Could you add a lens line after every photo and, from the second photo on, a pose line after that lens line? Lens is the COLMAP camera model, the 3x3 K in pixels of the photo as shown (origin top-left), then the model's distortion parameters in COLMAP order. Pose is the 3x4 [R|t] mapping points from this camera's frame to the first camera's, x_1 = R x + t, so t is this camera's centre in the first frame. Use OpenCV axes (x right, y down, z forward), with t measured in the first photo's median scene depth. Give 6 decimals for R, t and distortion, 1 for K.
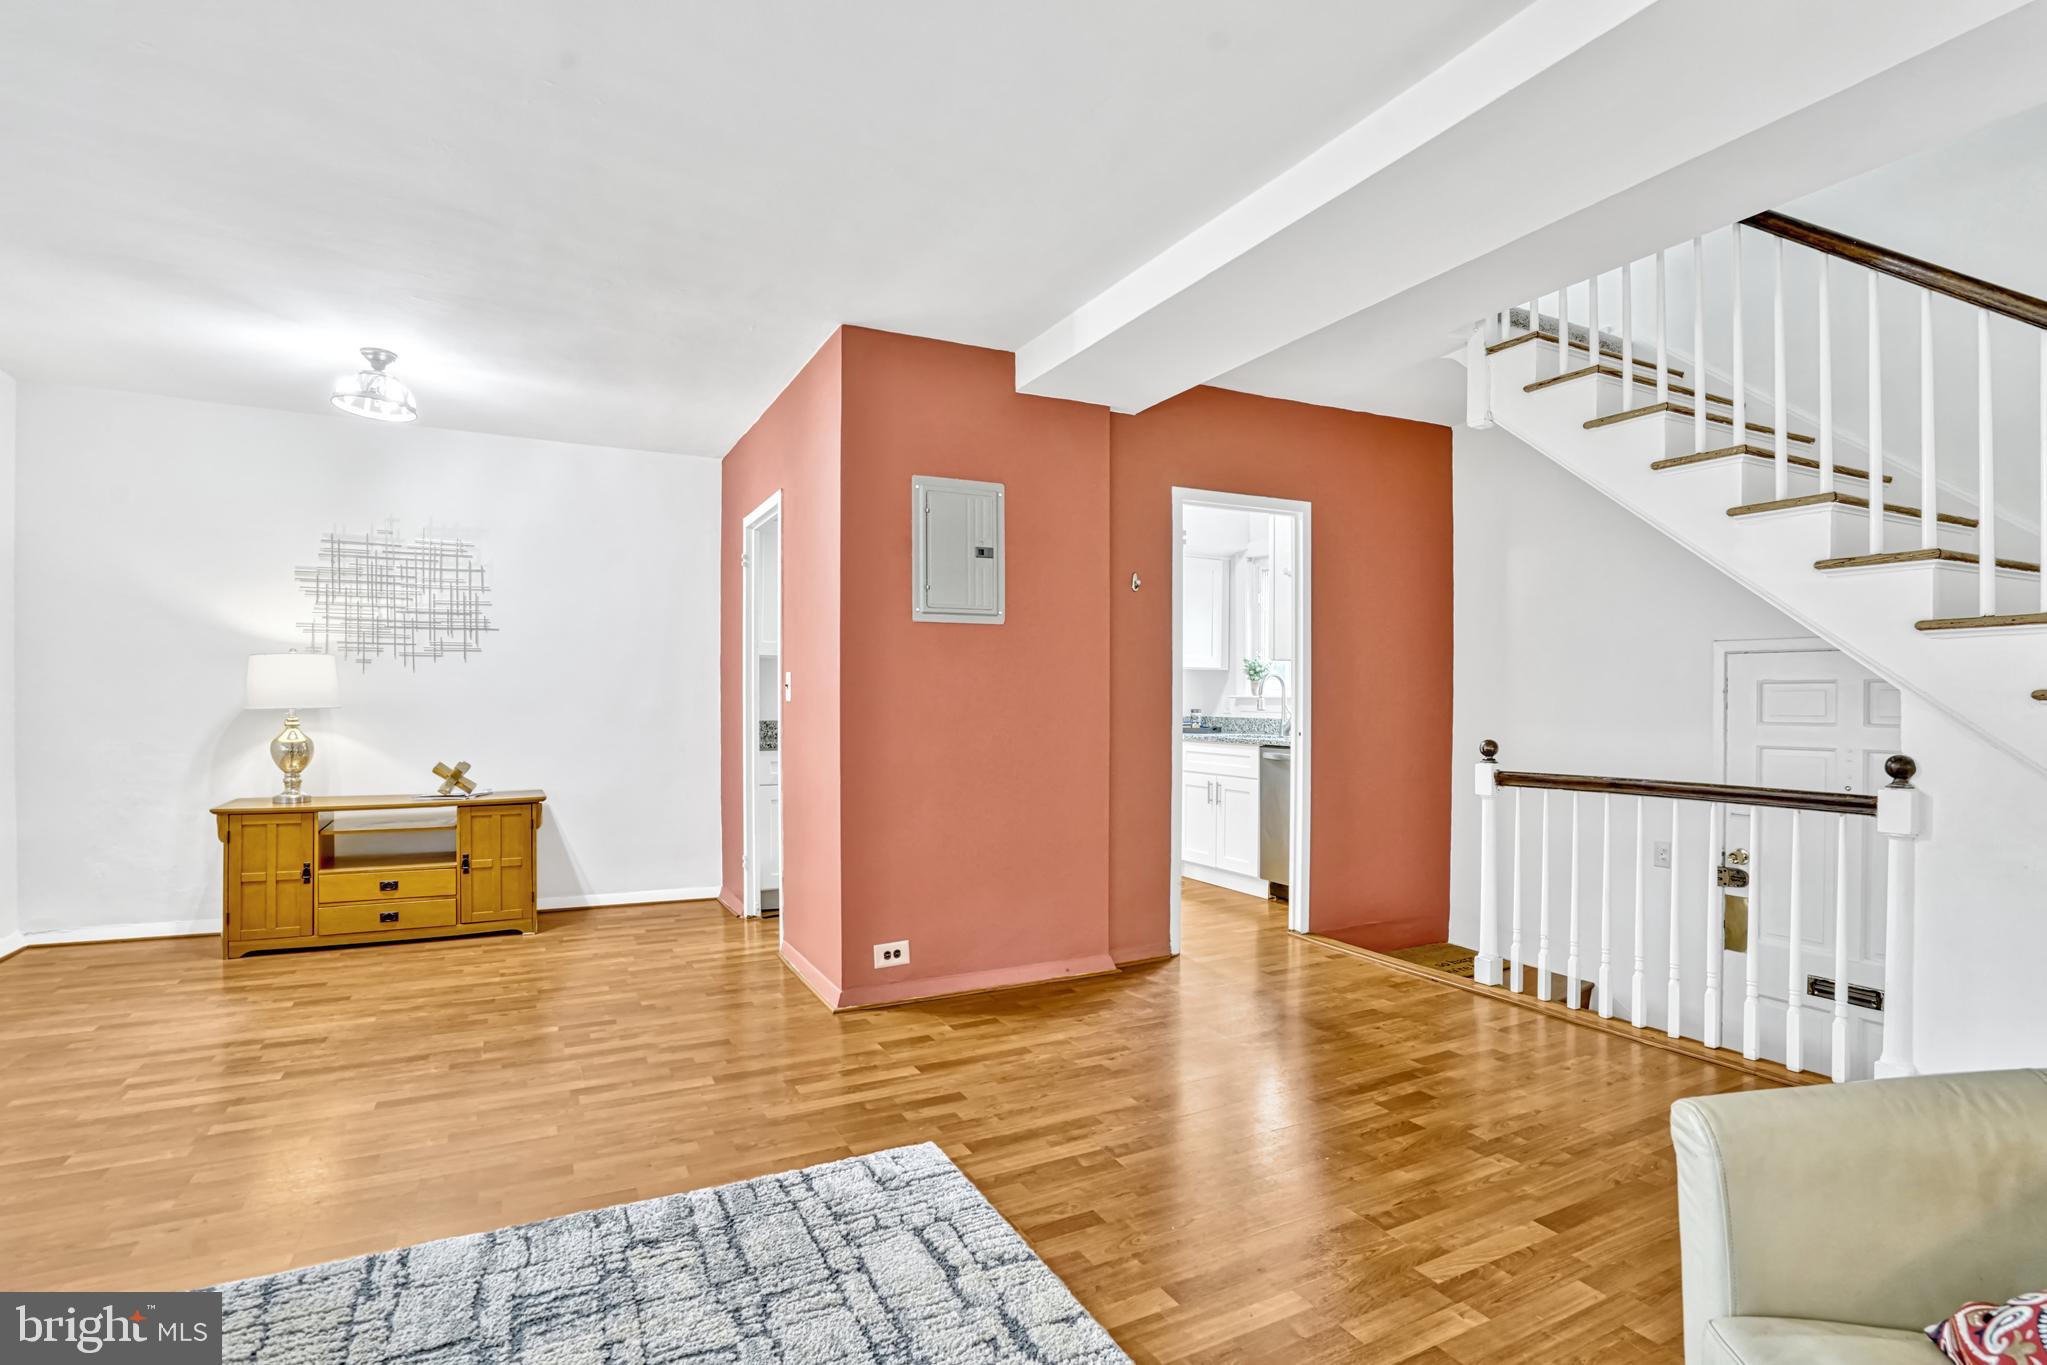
lens RADIAL K [[969.6, 0, 991.4], [0, 969.6, 716.8], [0, 0, 1]] dist [-0.046925, 0.011094]
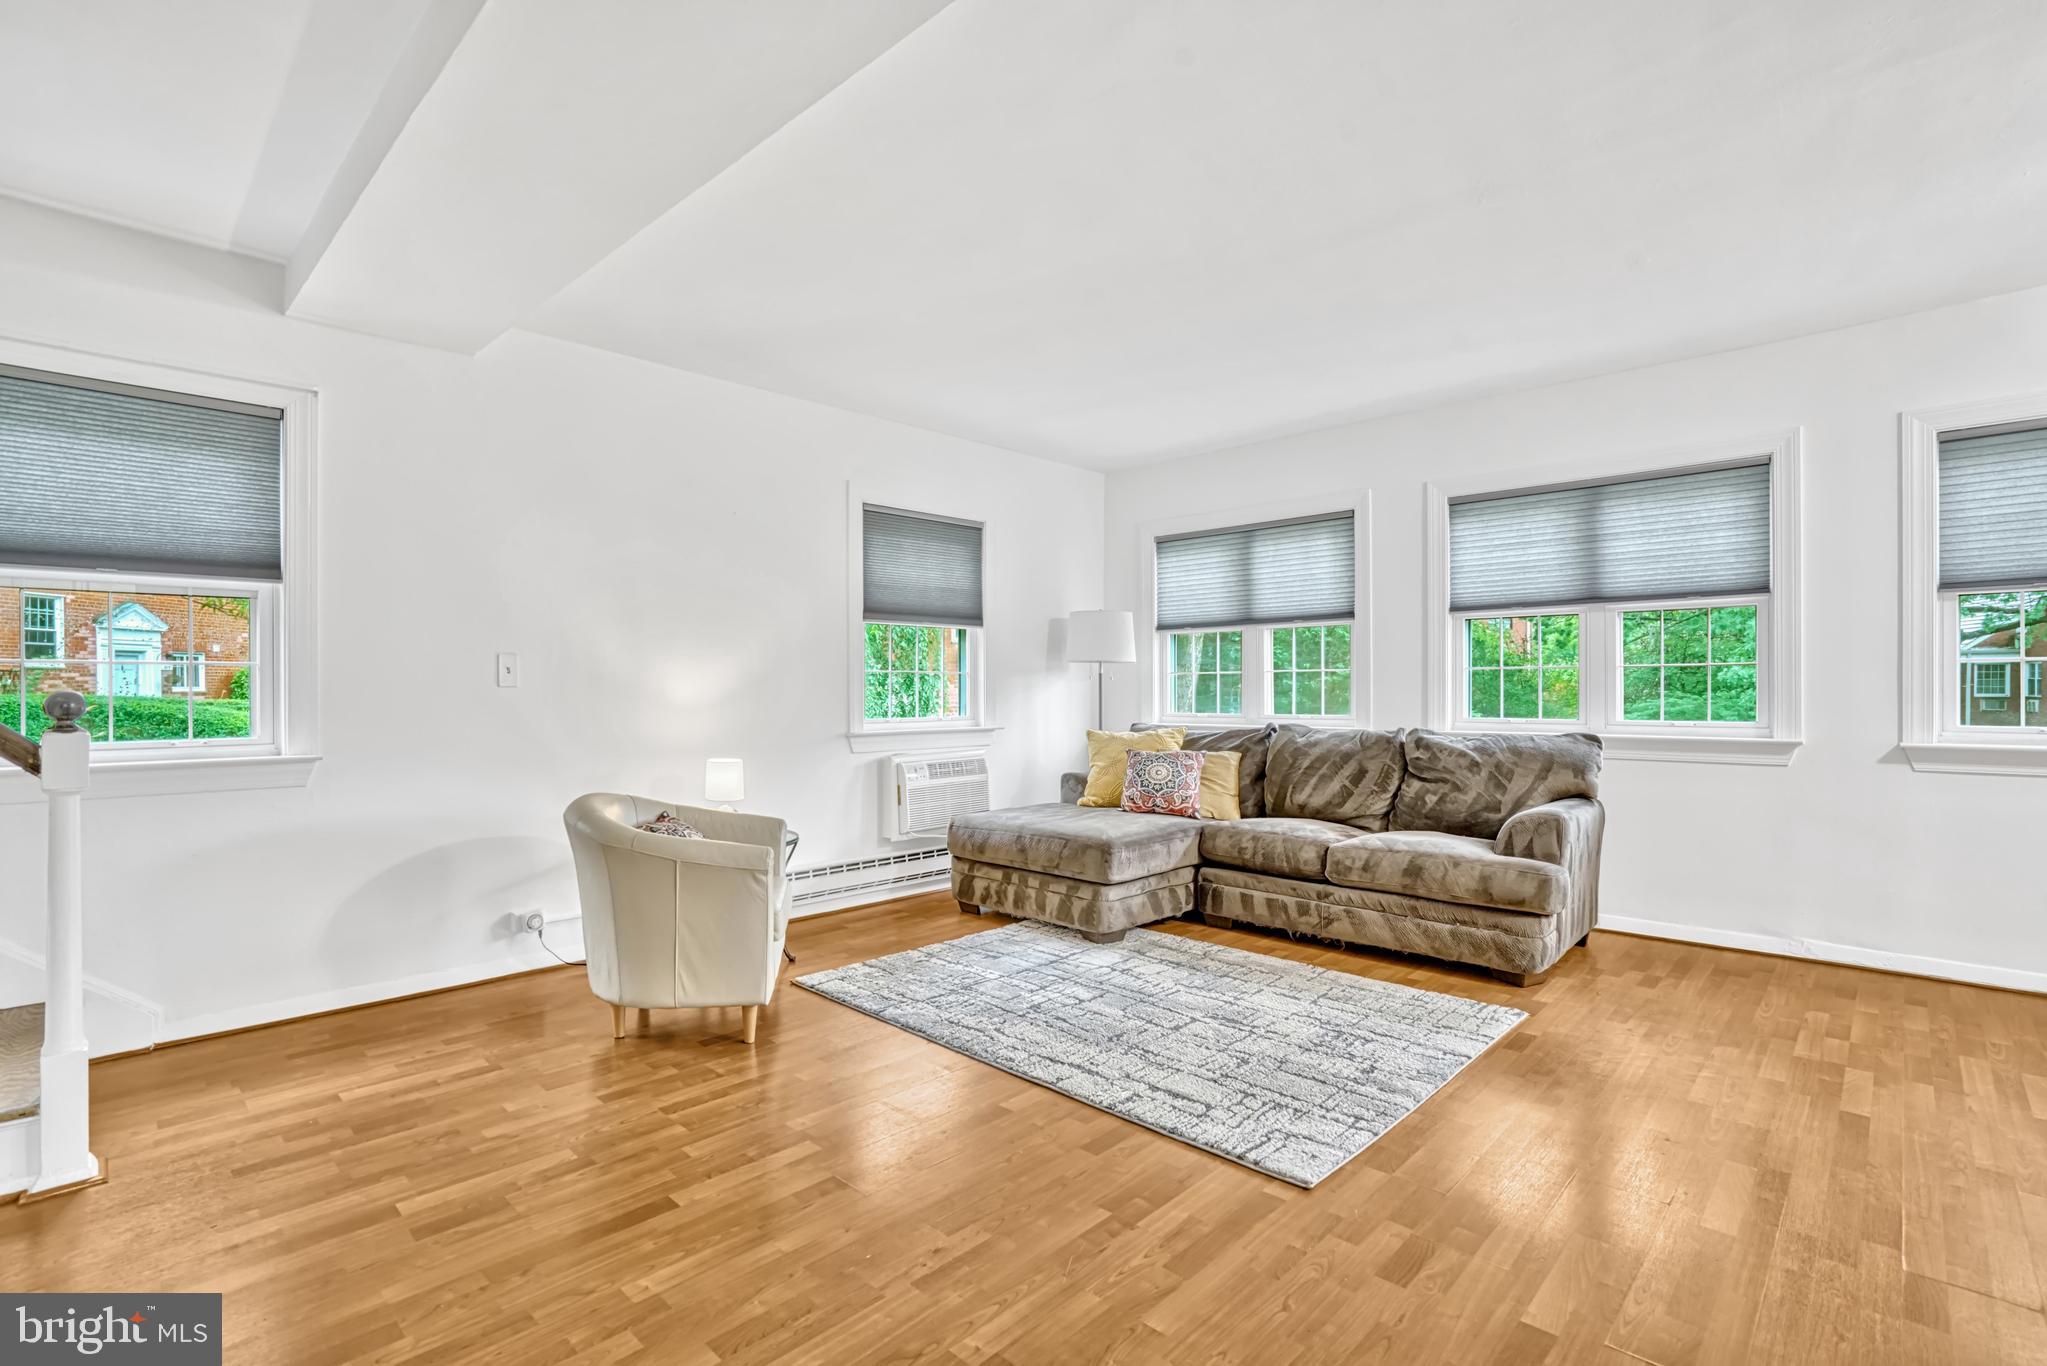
lens RADIAL K [[969.6, 0, 986.6], [0, 969.6, 700.3], [0, 0, 1]] dist [-0.046925, 0.011094]
pose [[-0.944909, 0.007578, -0.327246, 0.333718], [-0.003055, 0.999484, 0.031966, -0.017391], [0.327319, 0.031205, -0.944399, 1.144788]]
